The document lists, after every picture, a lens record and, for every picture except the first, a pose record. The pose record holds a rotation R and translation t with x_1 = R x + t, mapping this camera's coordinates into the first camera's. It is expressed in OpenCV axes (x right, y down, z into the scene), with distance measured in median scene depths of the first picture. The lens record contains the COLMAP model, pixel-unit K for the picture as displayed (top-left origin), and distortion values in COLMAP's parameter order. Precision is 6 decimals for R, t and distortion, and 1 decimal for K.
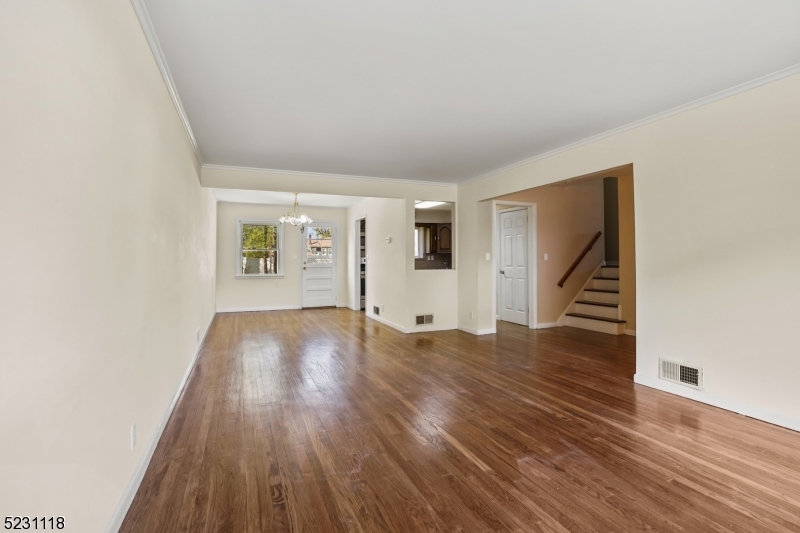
lens RADIAL K [[375.1, 0, 396.8], [0, 375.1, 262.8], [0, 0, 1]] dist [-0.033388, 0.000167]
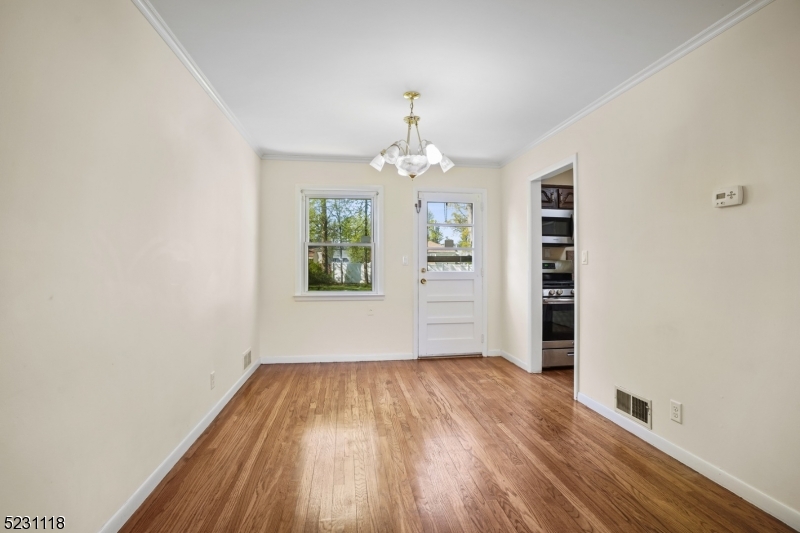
lens RADIAL K [[378.5, 0, 399.1], [0, 378.5, 270.4], [0, 0, 1]] dist [-0.002146, 0.000067]
pose [[0.966136, 0.001868, -0.258026, -0.144872], [-0.000627, 0.999988, 0.004890, -0.002332], [0.258032, -0.004563, 0.966126, 0.492086]]
